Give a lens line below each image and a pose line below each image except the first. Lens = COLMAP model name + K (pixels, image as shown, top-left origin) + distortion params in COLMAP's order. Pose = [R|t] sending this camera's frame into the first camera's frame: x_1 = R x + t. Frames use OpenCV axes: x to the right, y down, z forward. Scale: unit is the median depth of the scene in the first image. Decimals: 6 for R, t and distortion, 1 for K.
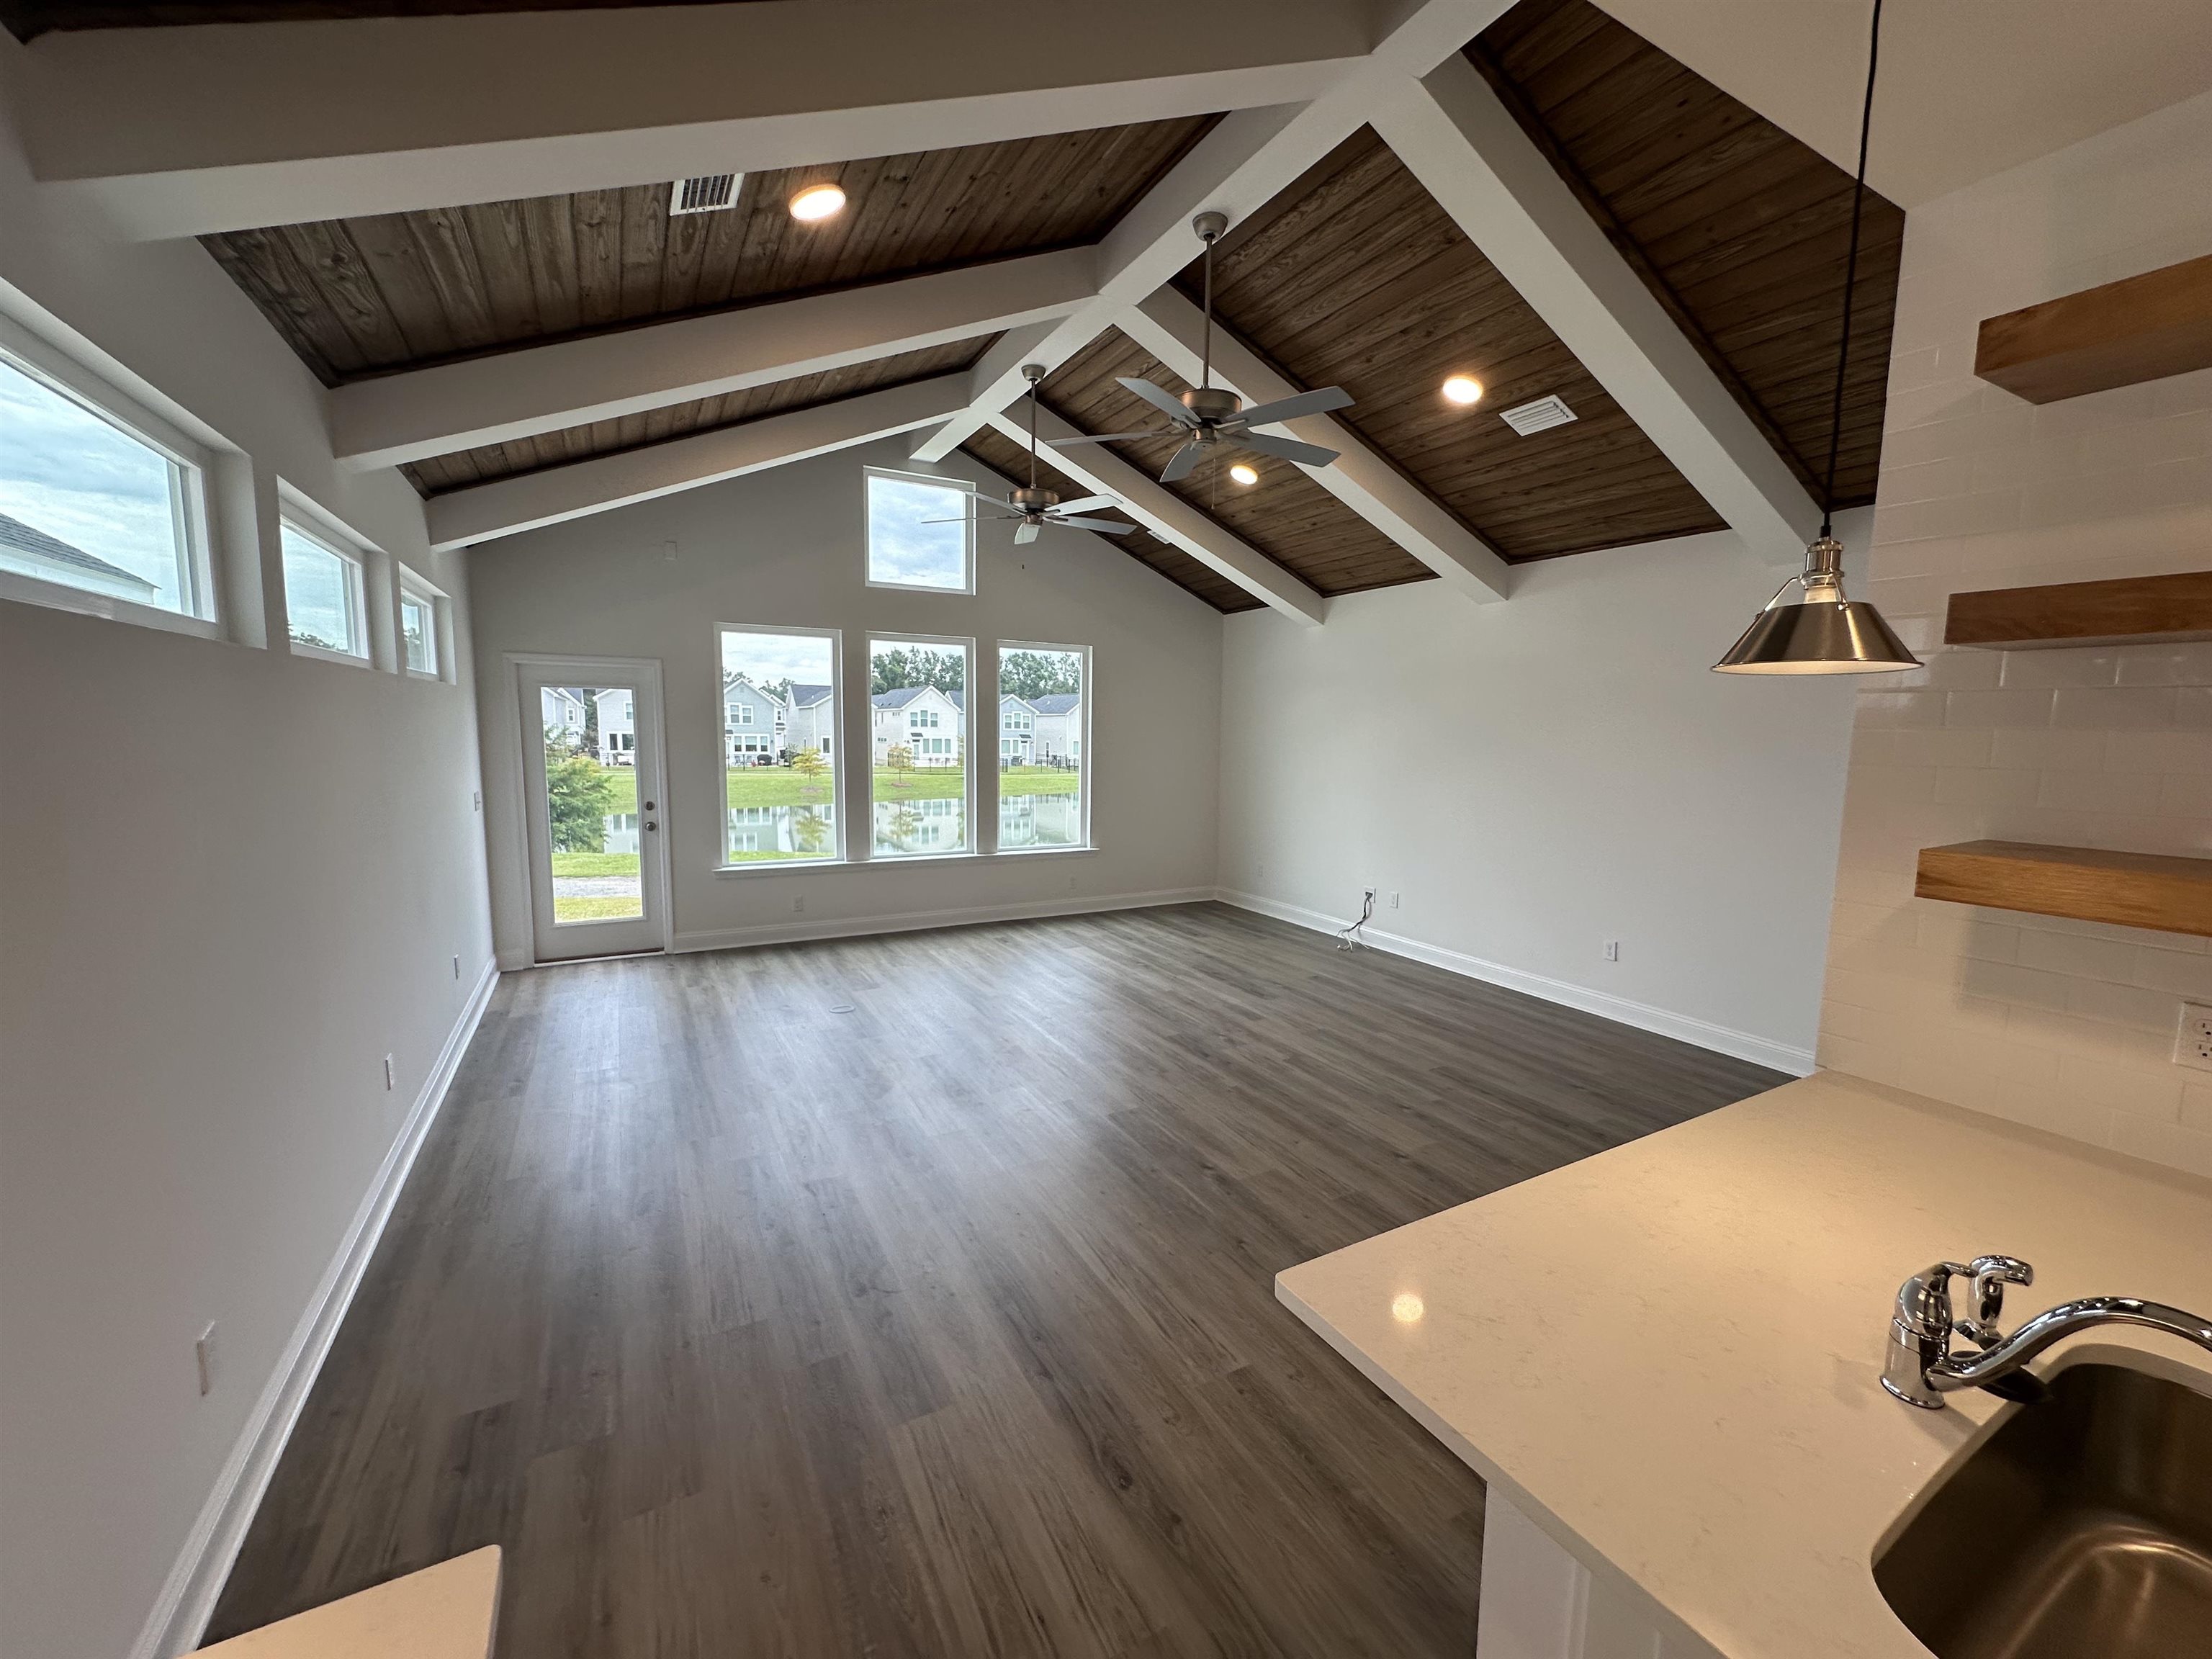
lens RADIAL K [[879.0, 0, 1097.8], [0, 879.0, 826.2], [0, 0, 1]] dist [-0.000734, -0.000186]
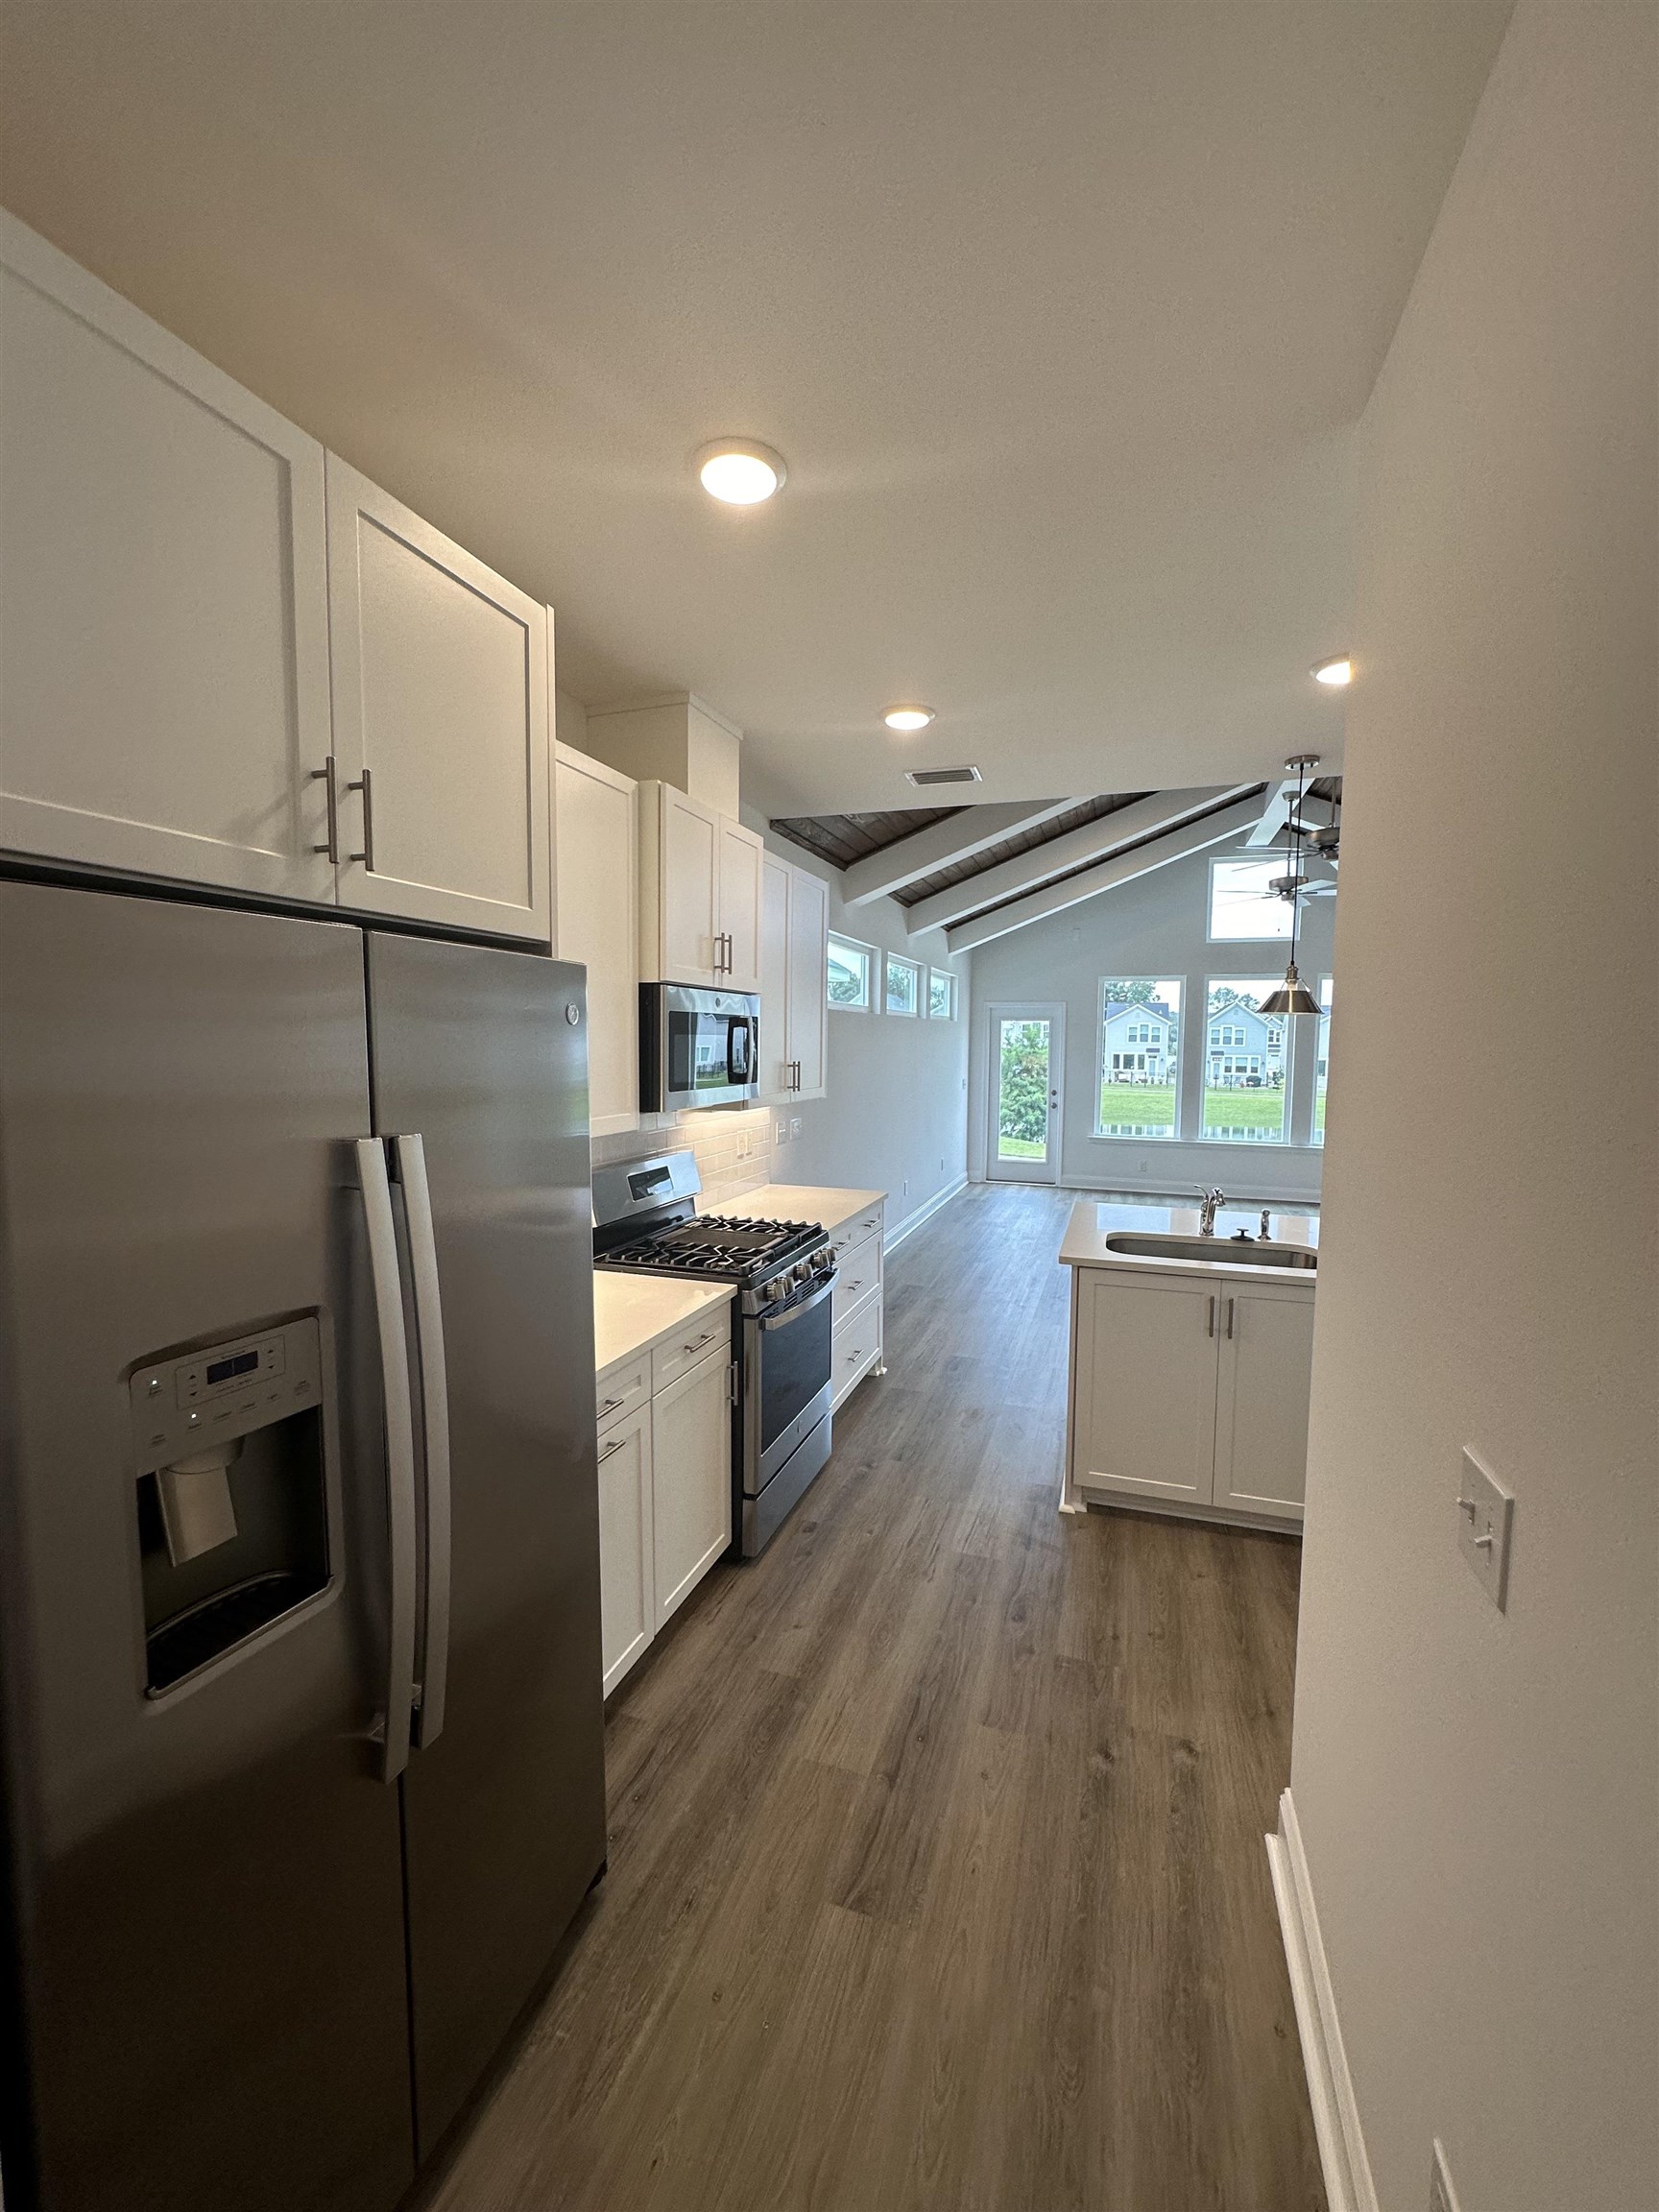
lens RADIAL K [[879.0, 0, 829.5], [0, 879.0, 1106.0], [0, 0, 1]] dist [-0.000734, -0.000186]
pose [[0.676885, 0.050008, -0.734388, 0.363490], [-0.084880, 0.996337, -0.010389, 0.048651], [0.731178, 0.069367, 0.678650, -0.358342]]
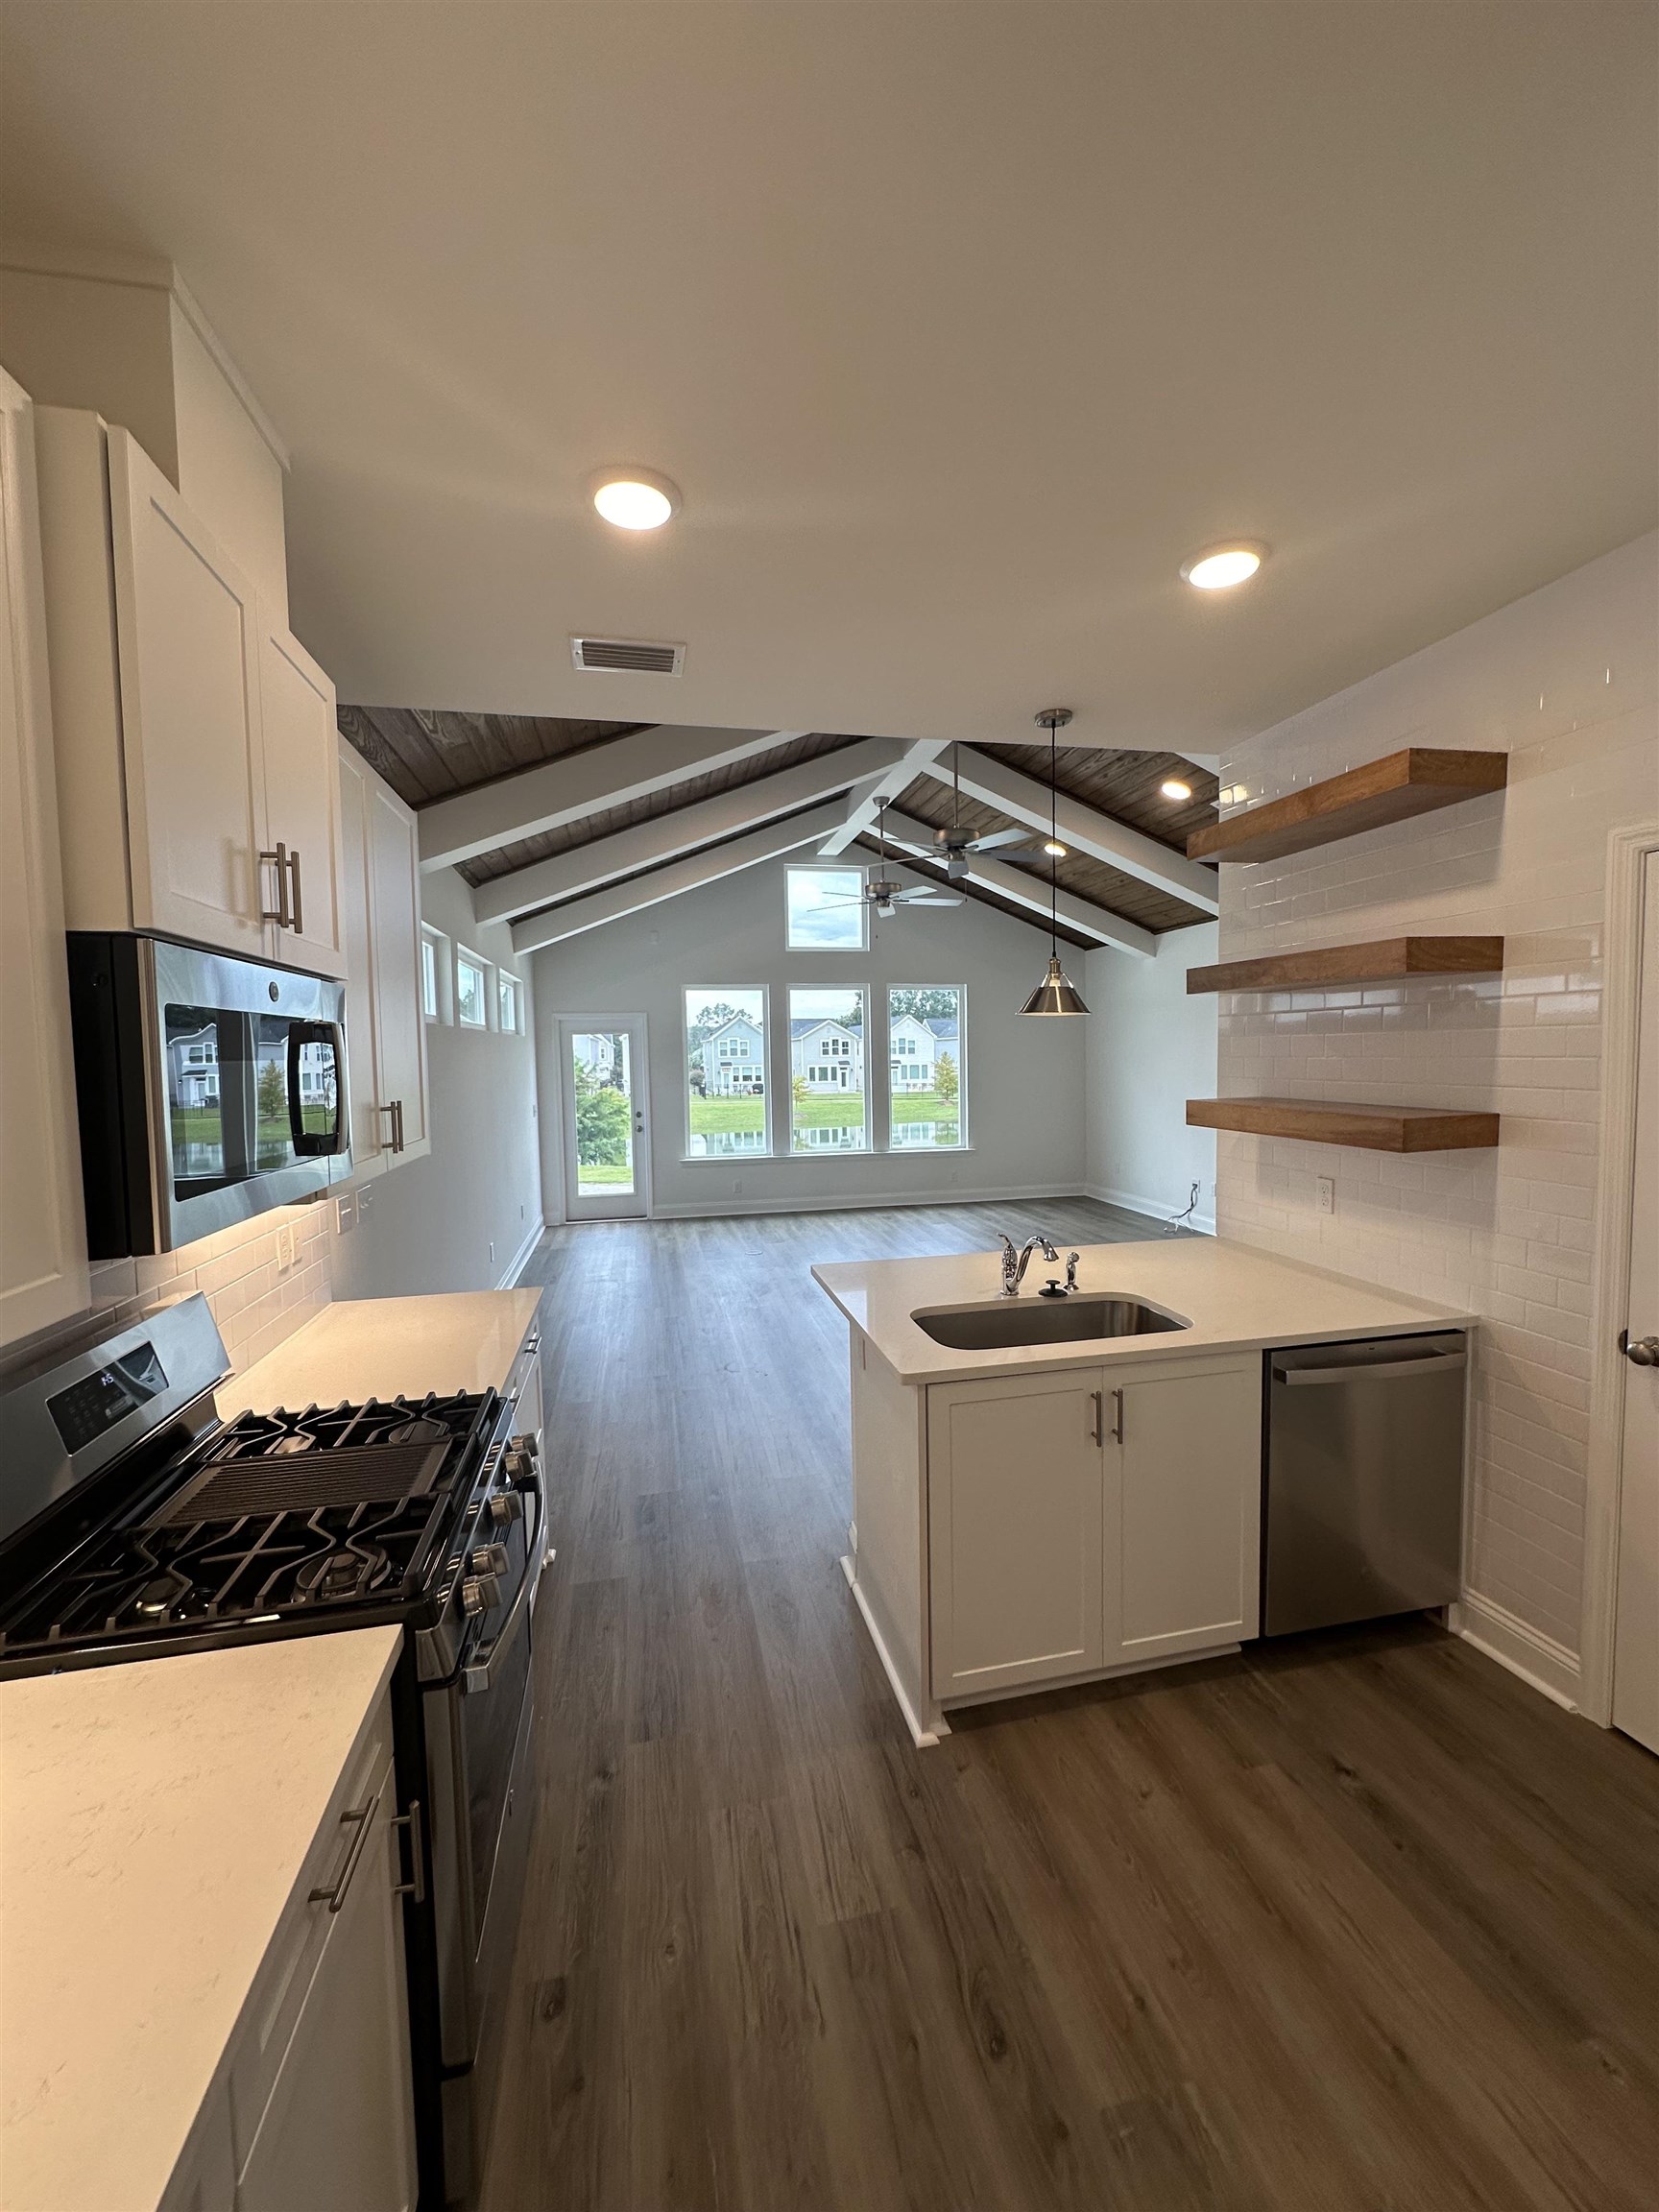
lens RADIAL K [[879.0, 0, 829.5], [0, 879.0, 1106.0], [0, 0, 1]] dist [-0.000734, -0.000186]
pose [[0.959044, -0.014019, -0.282911, 0.178492], [-0.000707, 0.998653, -0.051882, 0.034332], [0.283257, 0.049957, 0.957742, -0.261431]]
